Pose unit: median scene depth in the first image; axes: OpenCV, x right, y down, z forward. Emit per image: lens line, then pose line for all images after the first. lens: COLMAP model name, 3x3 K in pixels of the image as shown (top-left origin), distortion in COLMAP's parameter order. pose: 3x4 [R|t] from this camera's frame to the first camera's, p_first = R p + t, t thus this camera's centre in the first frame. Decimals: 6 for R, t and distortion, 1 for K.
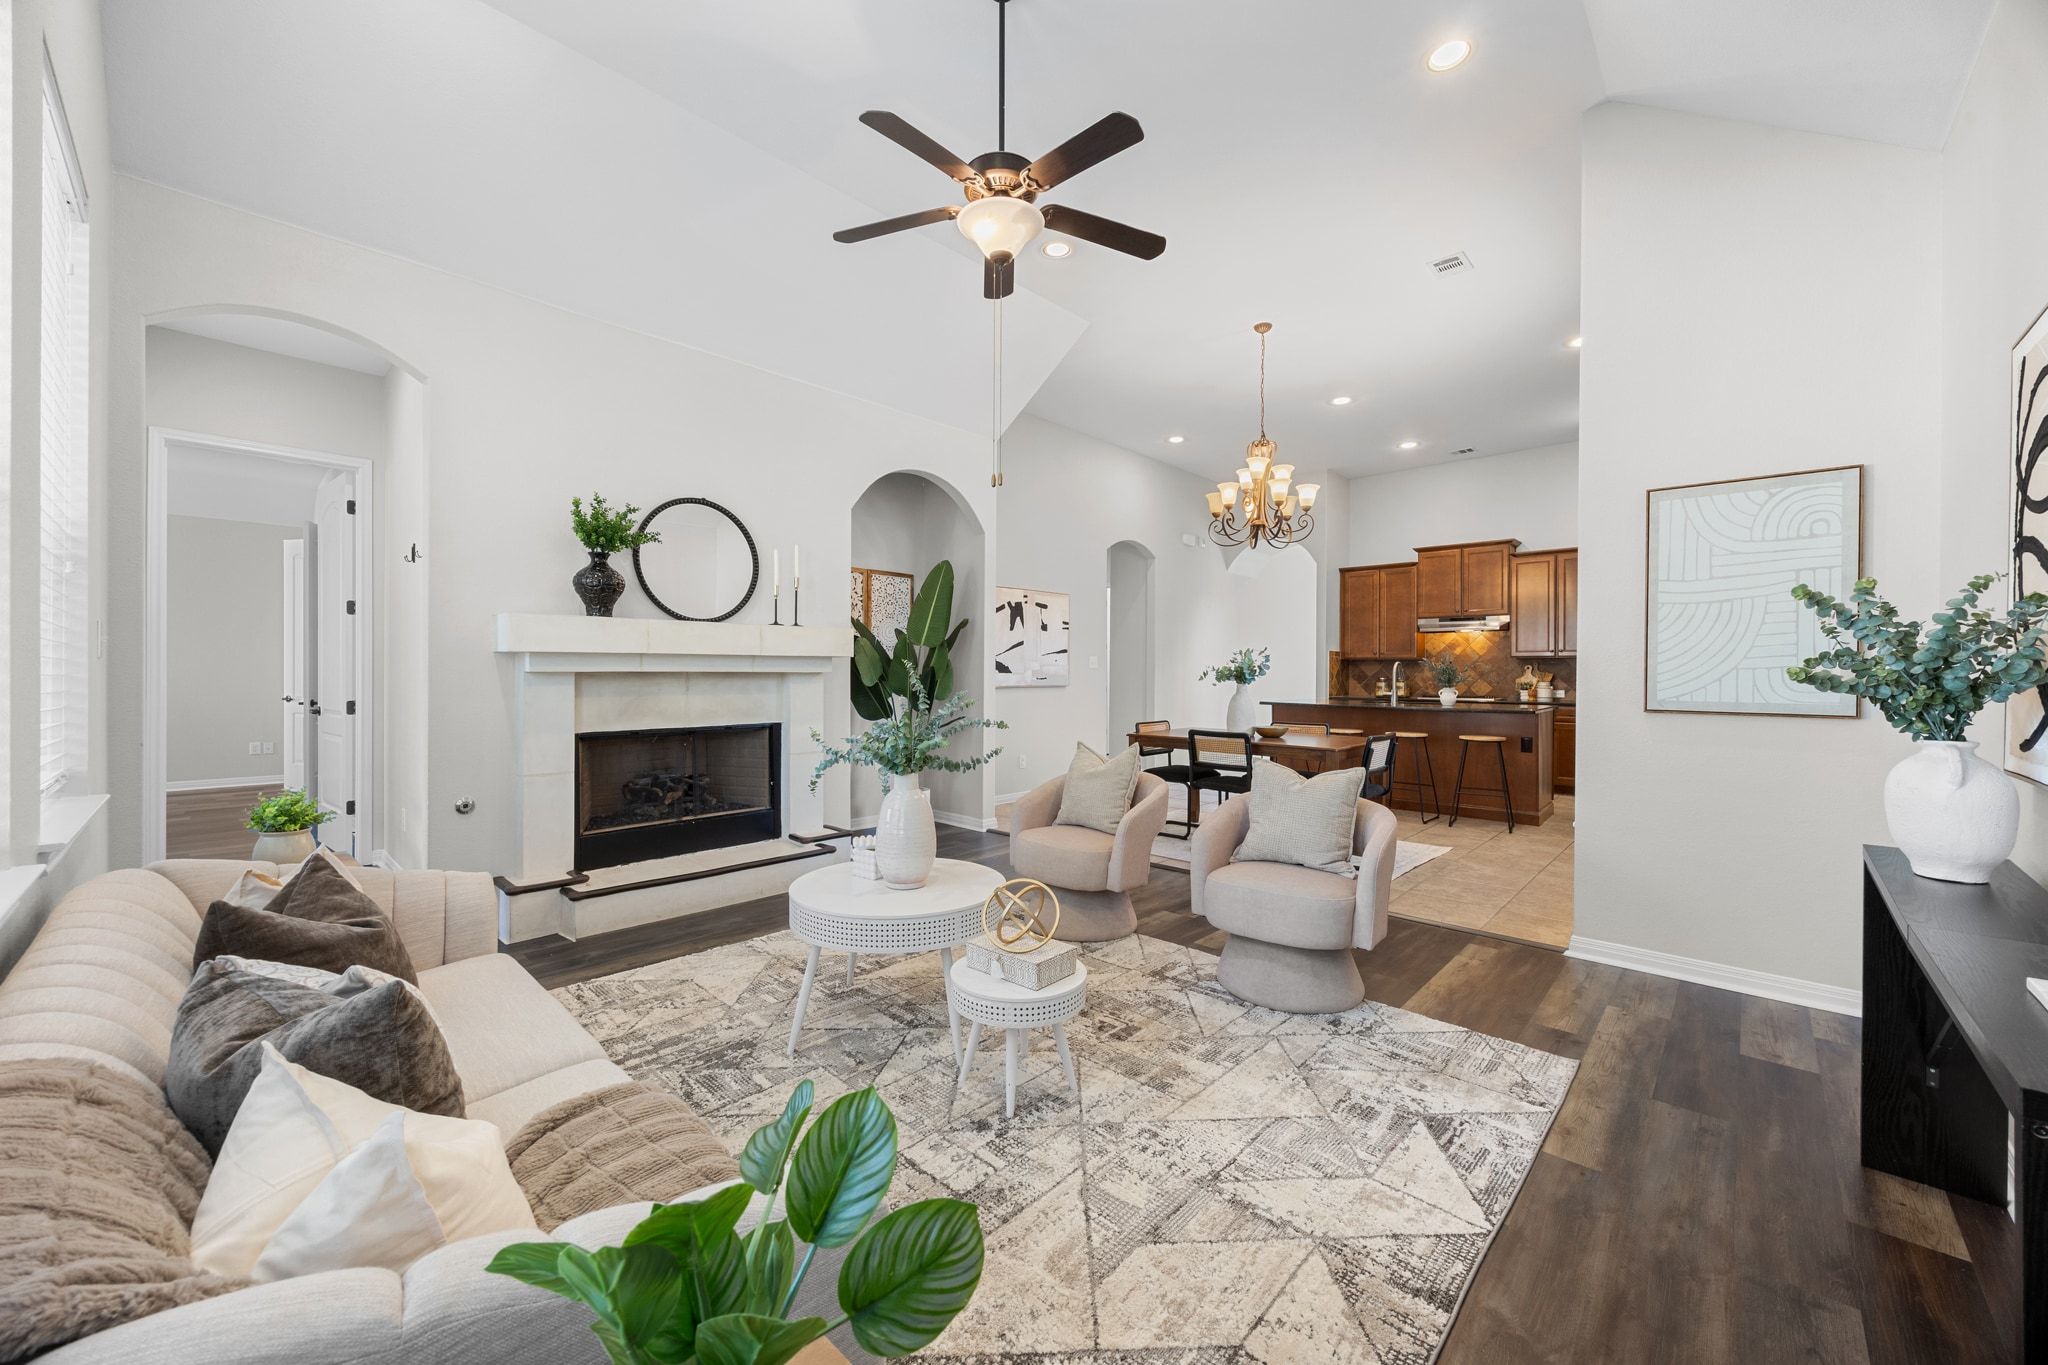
lens RADIAL K [[770.5, 0, 1019.3], [0, 770.5, 674.9], [0, 0, 1]] dist [-0.005942, 0.000498]
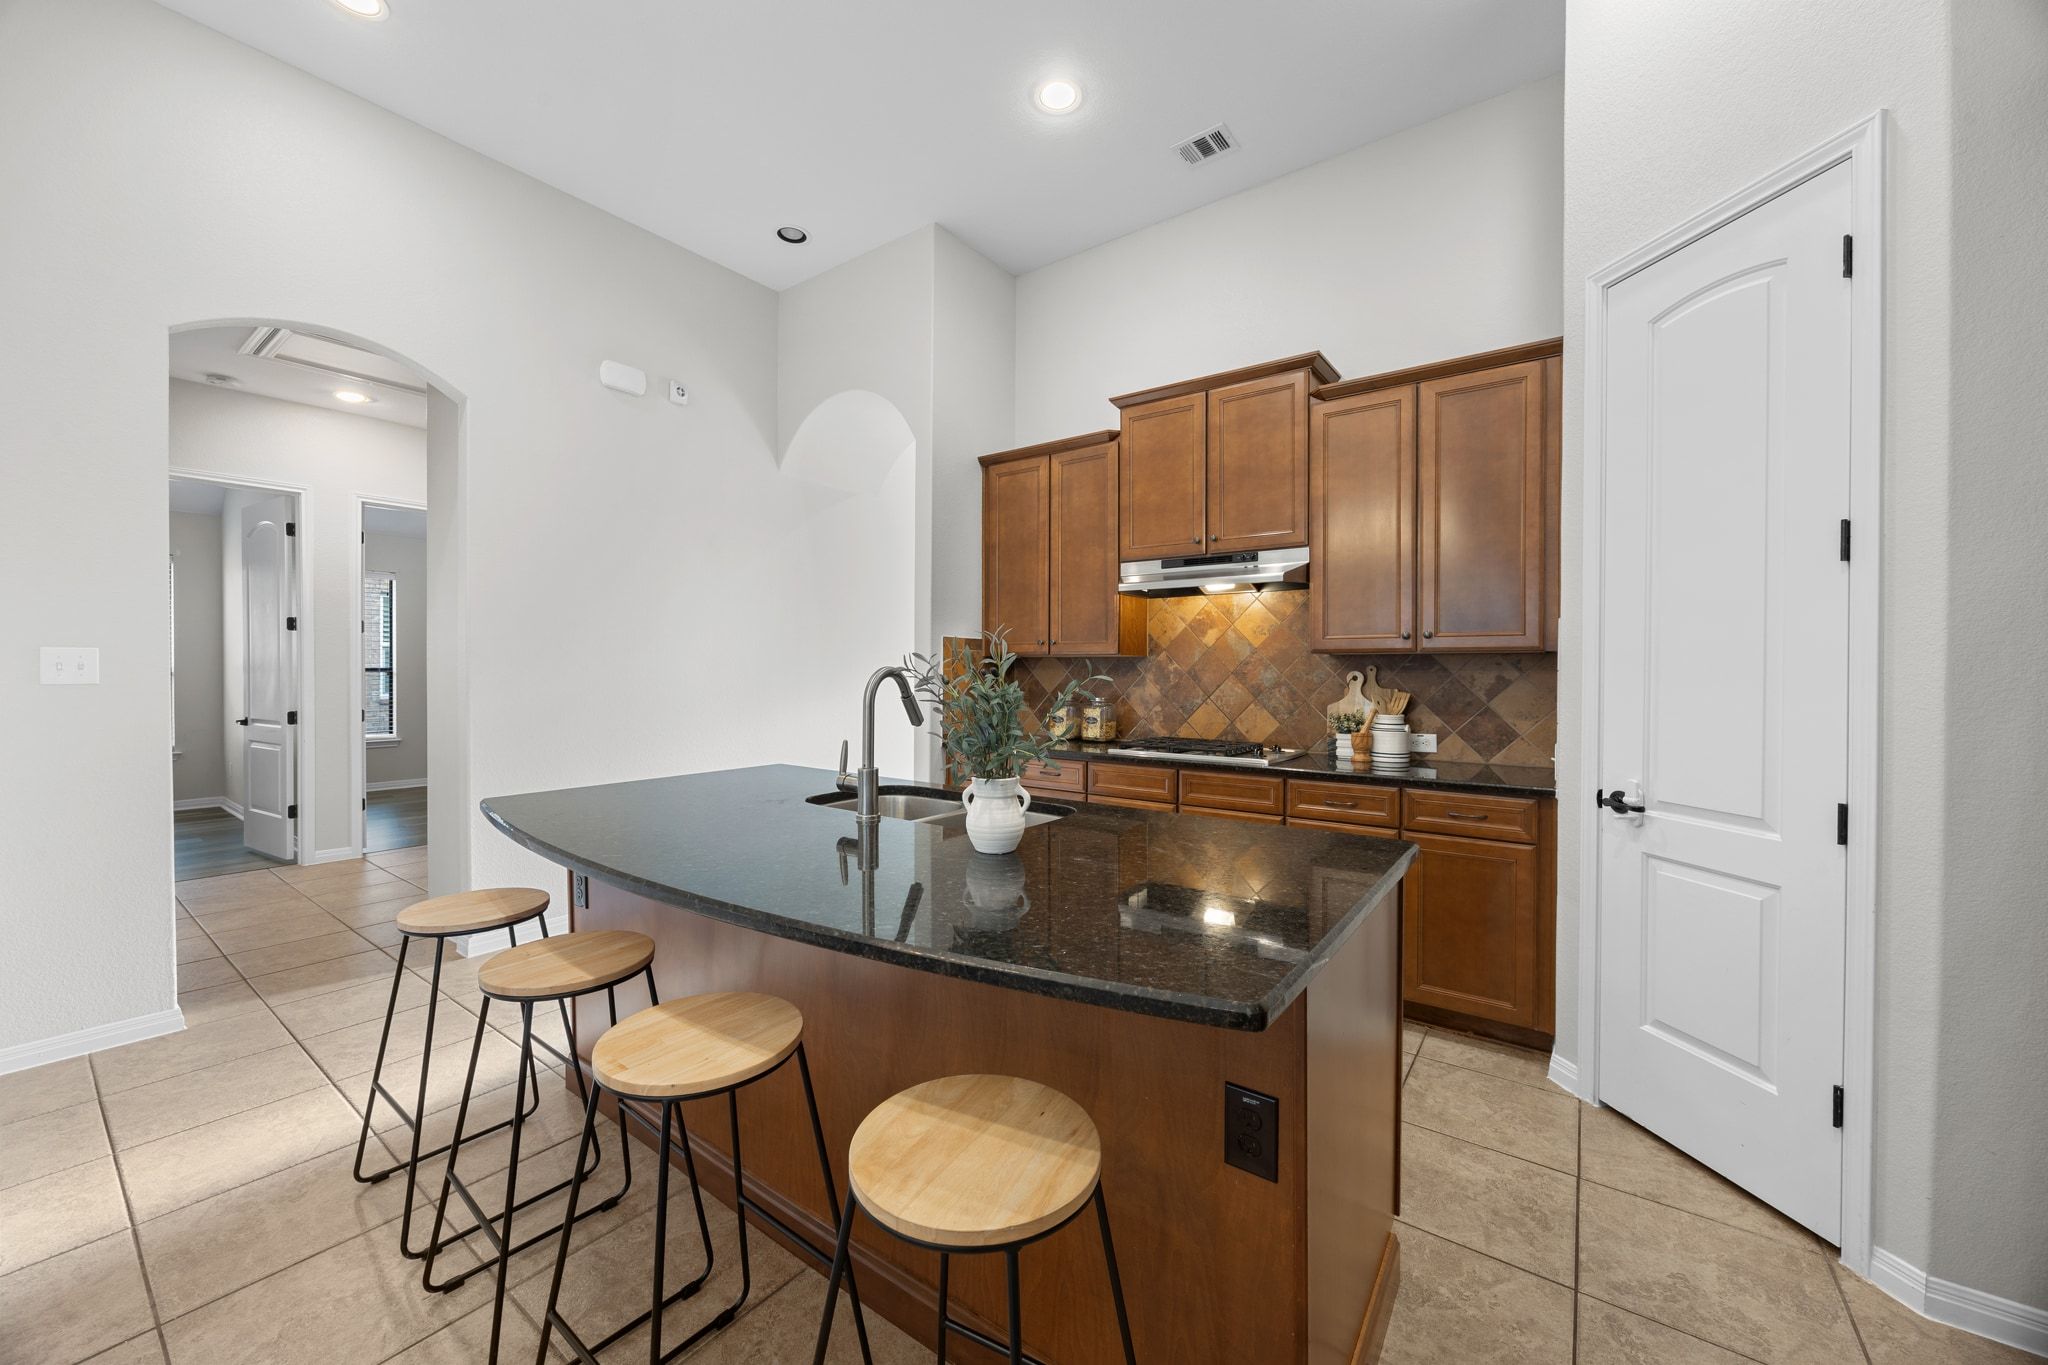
lens RADIAL K [[770.5, 0, 1019.3], [0, 770.5, 674.9], [0, 0, 1]] dist [-0.005942, 0.000498]
pose [[0.992122, -0.001798, 0.125259, 0.486957], [0.001161, 0.999986, 0.005156, -0.014913], [-0.125266, -0.004970, 0.992111, 0.690939]]
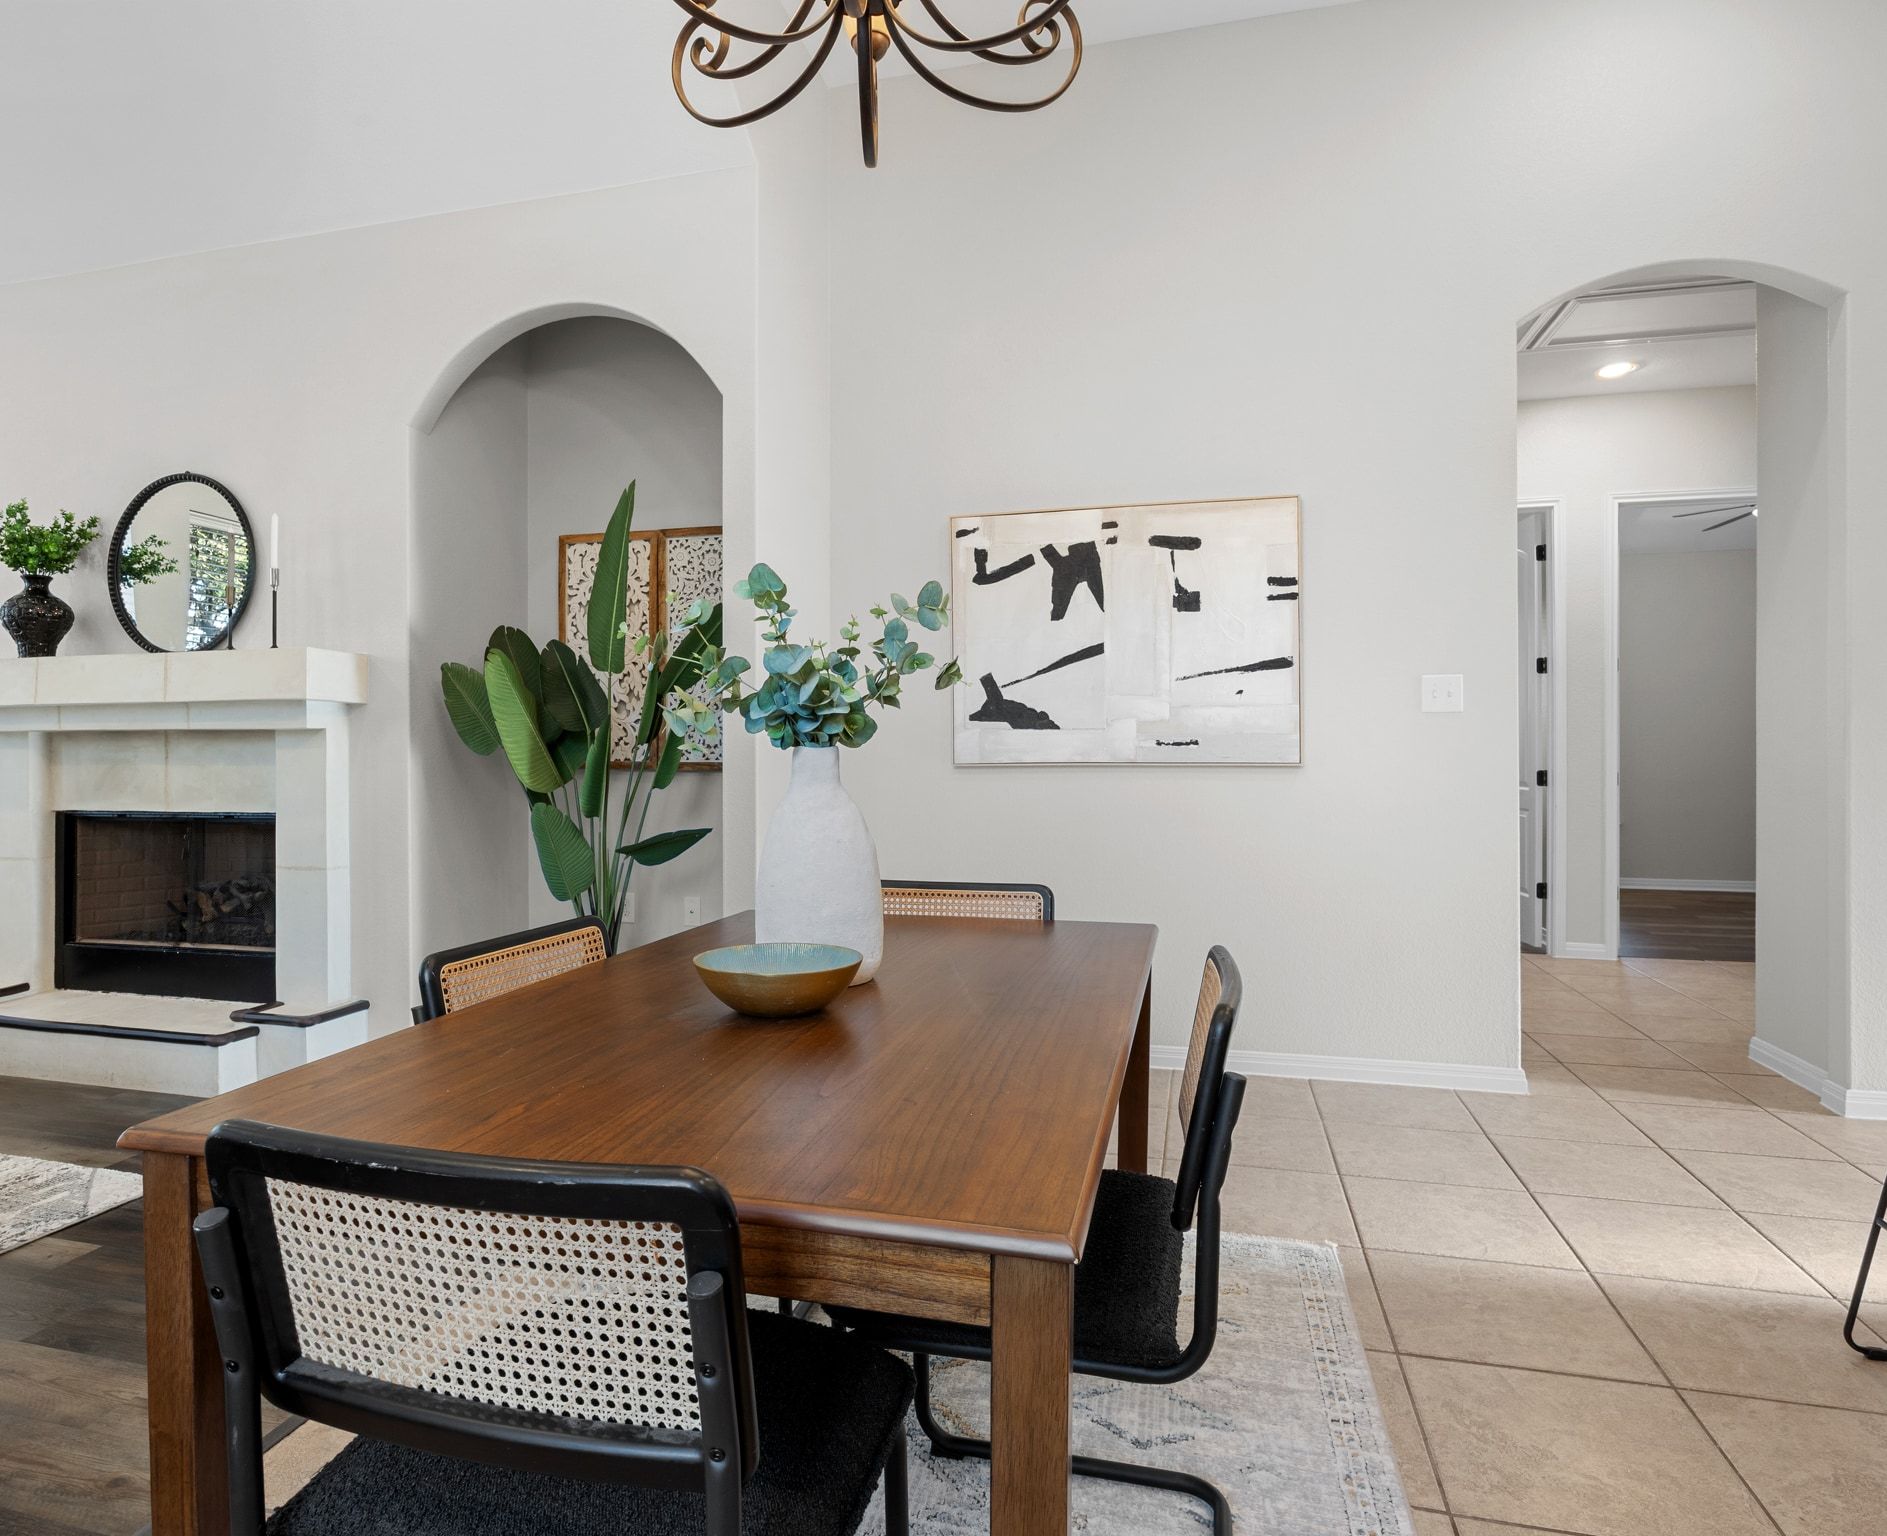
lens RADIAL K [[1112.3, 0, 891.8], [0, 1112.3, 755.6], [0, 0, 1]] dist [-0.017208, 0.002421]
pose [[0.472223, -0.000869, -0.881479, 0.425363], [-0.000613, 0.999999, -0.001315, 0.011013], [0.881479, 0.001162, 0.472222, 0.635256]]
